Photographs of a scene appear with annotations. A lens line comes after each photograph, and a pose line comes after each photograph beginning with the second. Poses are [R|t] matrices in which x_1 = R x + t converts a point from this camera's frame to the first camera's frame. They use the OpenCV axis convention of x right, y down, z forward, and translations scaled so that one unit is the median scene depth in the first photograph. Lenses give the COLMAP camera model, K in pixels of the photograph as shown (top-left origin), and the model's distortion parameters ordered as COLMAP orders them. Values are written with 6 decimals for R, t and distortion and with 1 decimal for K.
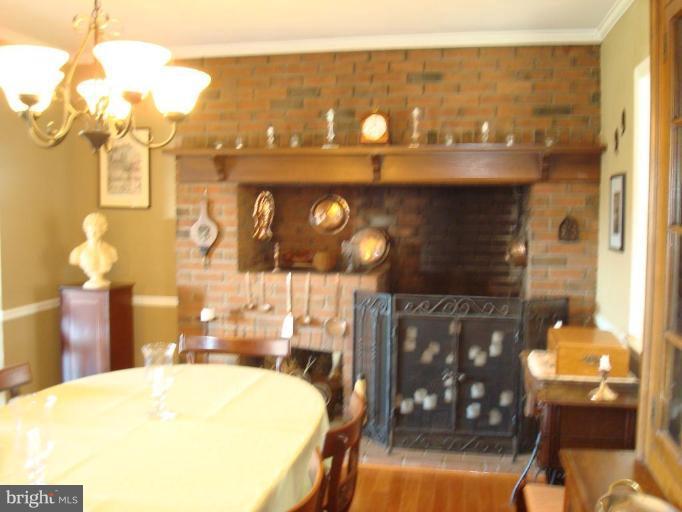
lens RADIAL K [[709.3, 0, 341.0], [0, 709.3, 256.0], [0, 0, 1]] dist [-0.086353, 0.031635]
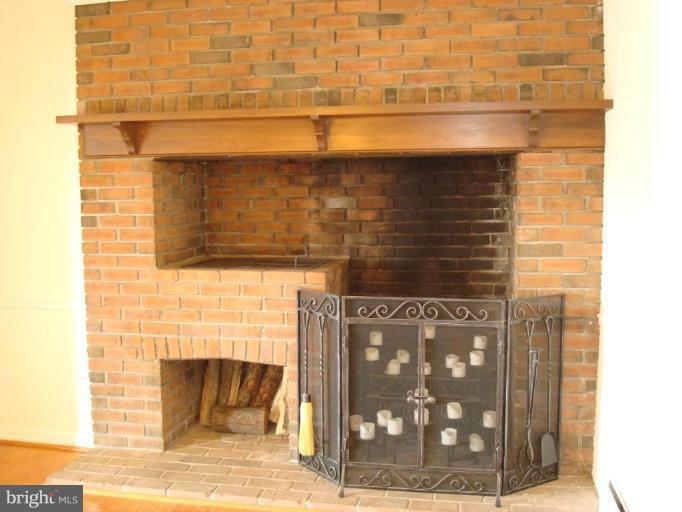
lens RADIAL K [[709.7, 0, 344.3], [0, 709.7, 249.4], [0, 0, 1]] dist [-0.105983, -0.000489]
pose [[0.999908, -0.012278, 0.005688, 0.067242], [0.012204, 0.999843, 0.012825, -0.006201], [-0.005845, -0.012755, 0.999902, 0.202245]]
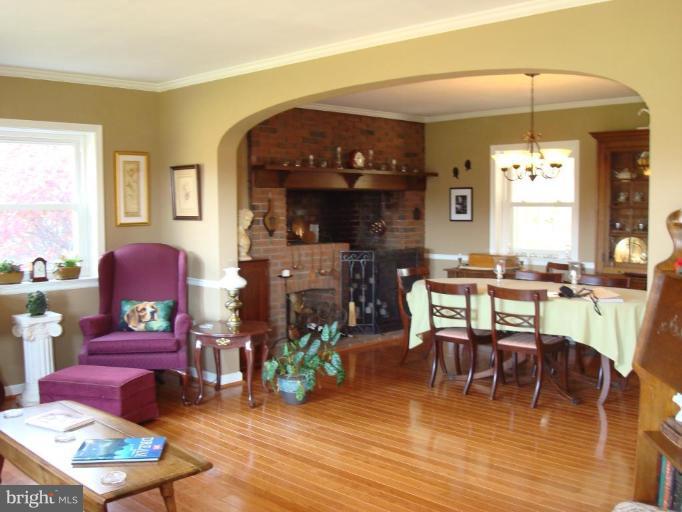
lens RADIAL K [[709.3, 0, 341.0], [0, 709.3, 256.0], [0, 0, 1]] dist [-0.086353, 0.031635]
pose [[0.563043, -0.065317, 0.823842, -1.398083], [0.065308, 0.997271, 0.034433, -0.000609], [-0.823843, 0.034417, 0.565772, 0.024239]]
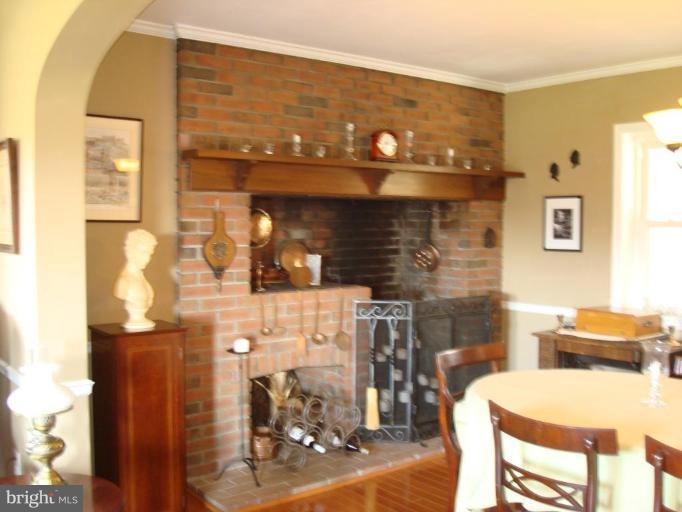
lens RADIAL K [[709.3, 0, 341.0], [0, 709.3, 256.0], [0, 0, 1]] dist [-0.086353, 0.031635]
pose [[0.658909, -0.038777, 0.751223, -0.752327], [0.050983, 0.998676, 0.006832, -0.025629], [-0.750493, 0.033798, 0.660014, 0.340583]]
